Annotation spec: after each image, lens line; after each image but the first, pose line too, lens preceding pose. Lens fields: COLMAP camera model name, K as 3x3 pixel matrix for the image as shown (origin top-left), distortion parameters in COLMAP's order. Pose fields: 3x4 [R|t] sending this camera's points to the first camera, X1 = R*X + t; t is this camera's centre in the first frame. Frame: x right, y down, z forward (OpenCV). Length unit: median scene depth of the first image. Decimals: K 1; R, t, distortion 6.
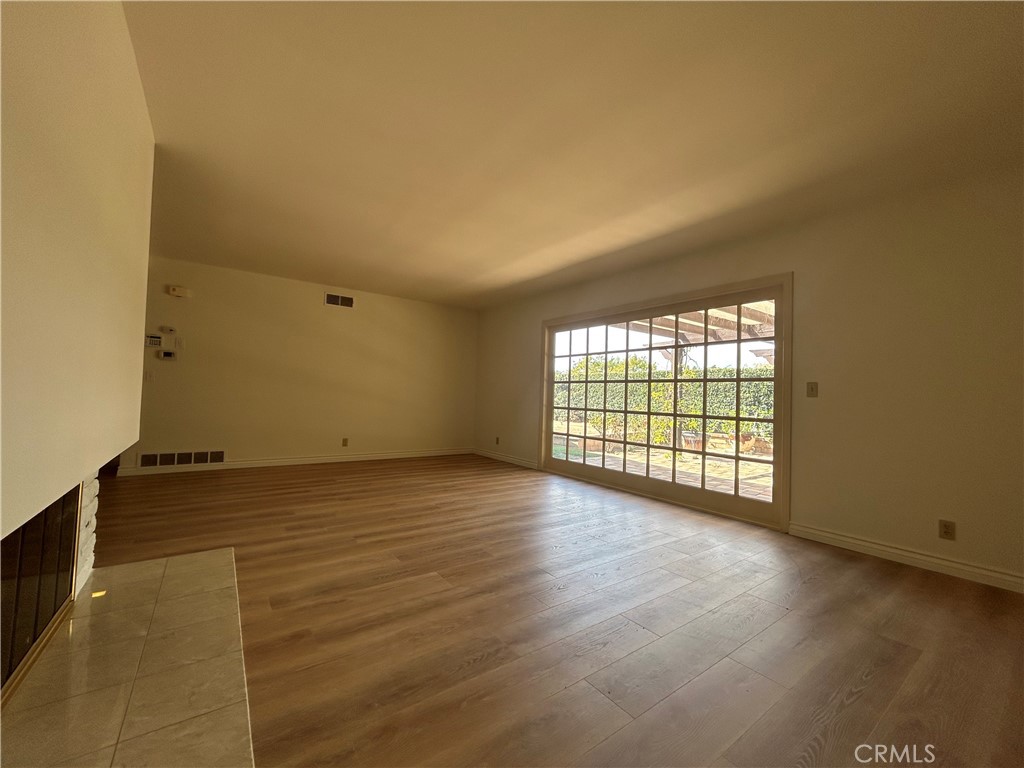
lens RADIAL K [[412.6, 0, 512.0], [0, 412.6, 384.0], [0, 0, 1]] dist [-0.007456, 0.004182]
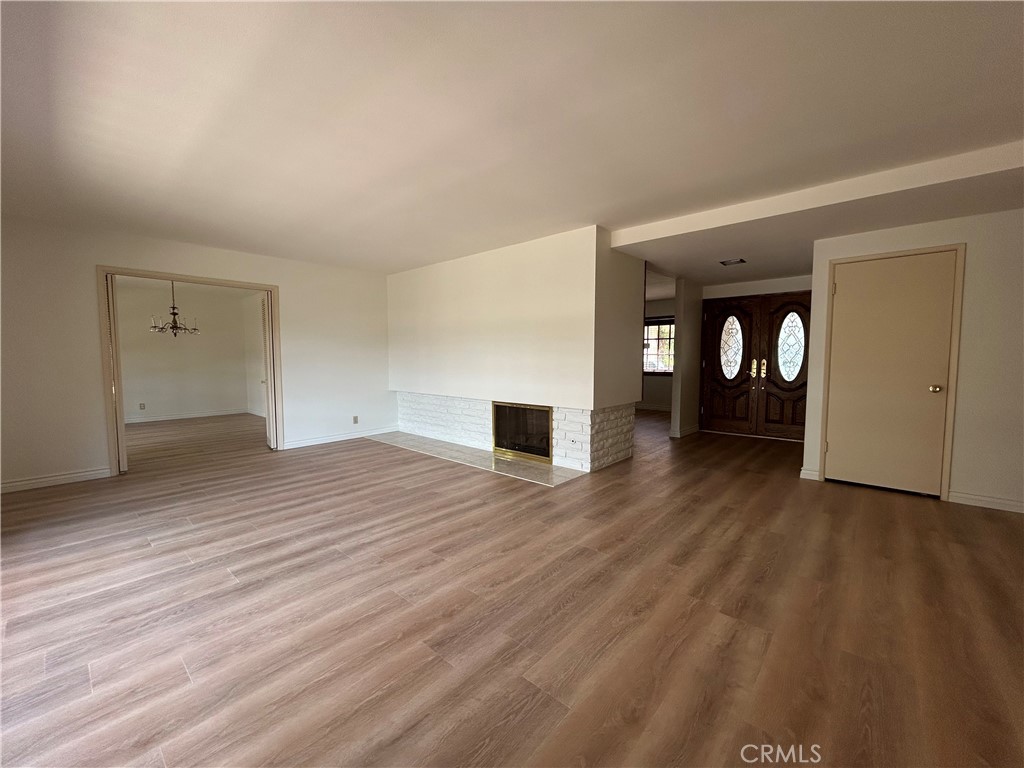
lens RADIAL K [[412.6, 0, 512.0], [0, 412.6, 384.0], [0, 0, 1]] dist [-0.007456, 0.004182]
pose [[-0.977246, -0.016091, -0.211497, -0.165328], [-0.024195, 0.999067, 0.035785, -0.015075], [0.210724, 0.040088, -0.976723, 1.850447]]
